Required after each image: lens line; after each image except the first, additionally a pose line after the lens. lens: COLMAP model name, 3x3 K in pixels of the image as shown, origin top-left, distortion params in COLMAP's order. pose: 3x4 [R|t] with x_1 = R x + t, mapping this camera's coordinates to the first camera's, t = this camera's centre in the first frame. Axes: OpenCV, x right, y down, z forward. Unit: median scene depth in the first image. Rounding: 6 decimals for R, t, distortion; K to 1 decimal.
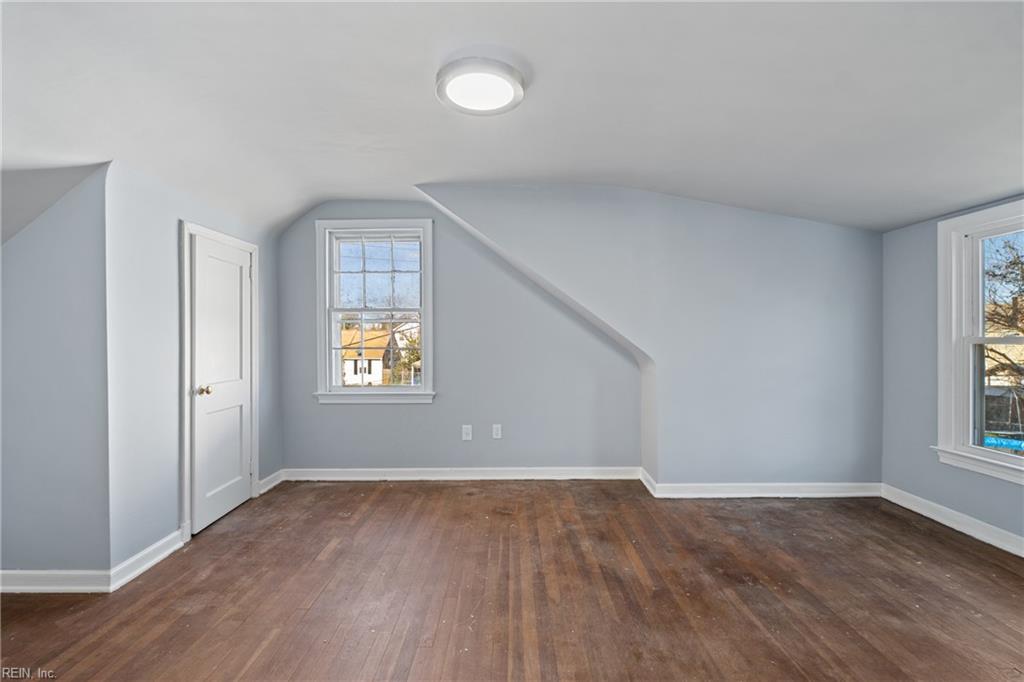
lens RADIAL K [[441.6, 0, 506.8], [0, 441.6, 336.8], [0, 0, 1]] dist [0.000671, 0.000505]
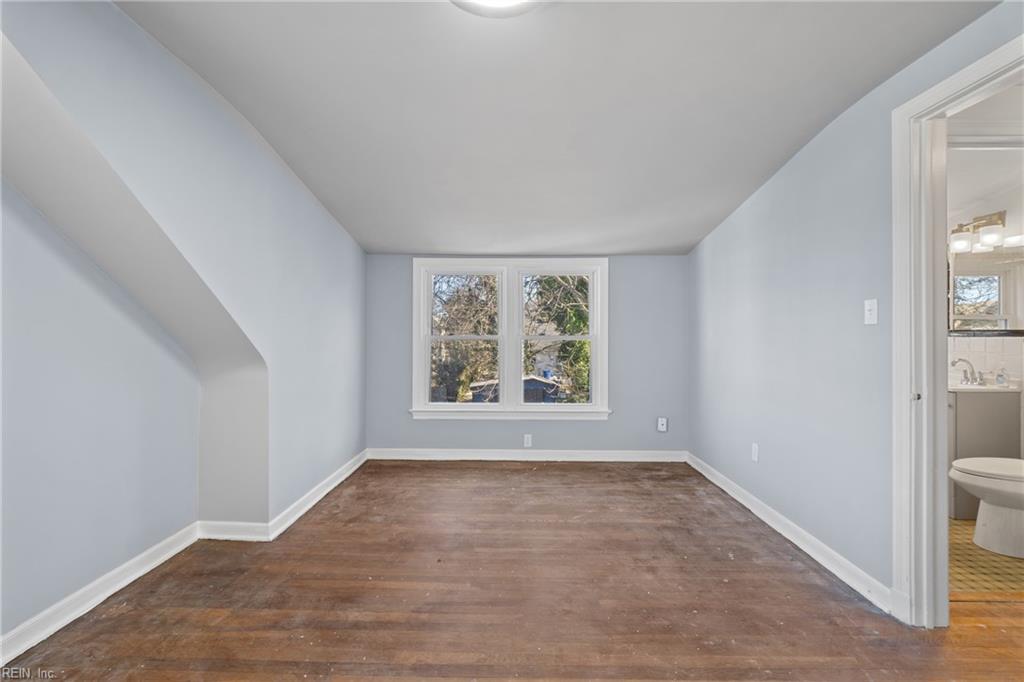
lens RADIAL K [[441.6, 0, 506.8], [0, 441.6, 336.8], [0, 0, 1]] dist [0.000671, 0.000505]
pose [[0.003675, 0.005104, 0.999980, -0.482219], [-0.009717, 0.999940, -0.005068, 0.009520], [-0.999946, -0.009698, 0.003725, 0.657907]]
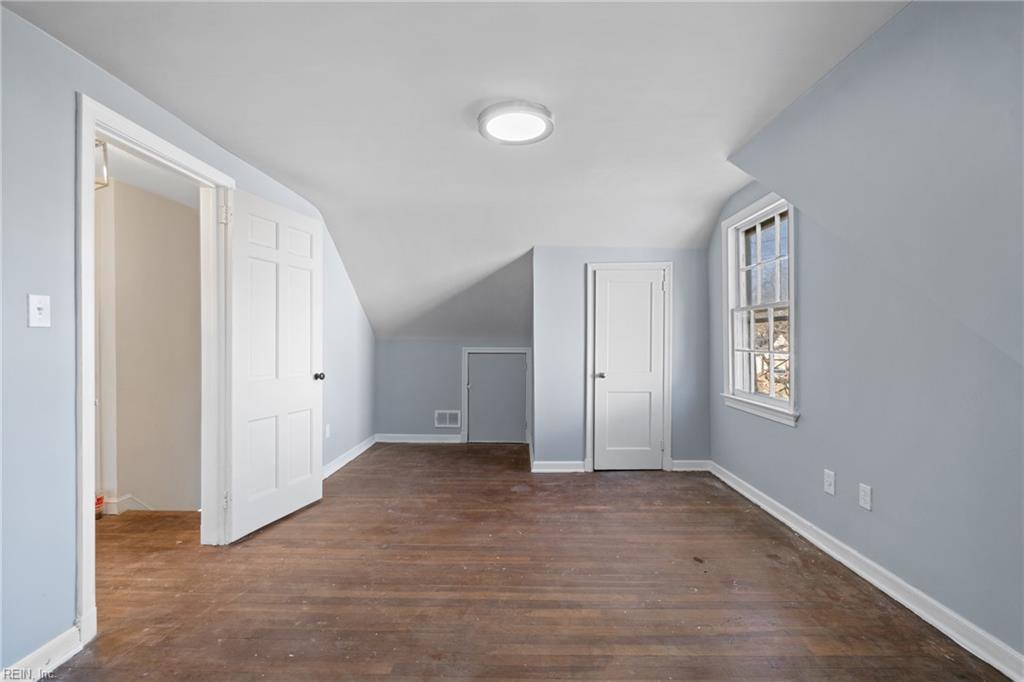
lens RADIAL K [[443.6, 0, 512.0], [0, 443.6, 341.0], [0, 0, 1]] dist [-0.000713, -0.000493]
pose [[-0.012251, 0.004671, -0.999914, 0.739609], [0.005954, 0.999972, 0.004598, -0.000922], [0.999907, -0.005897, -0.012278, 0.674289]]
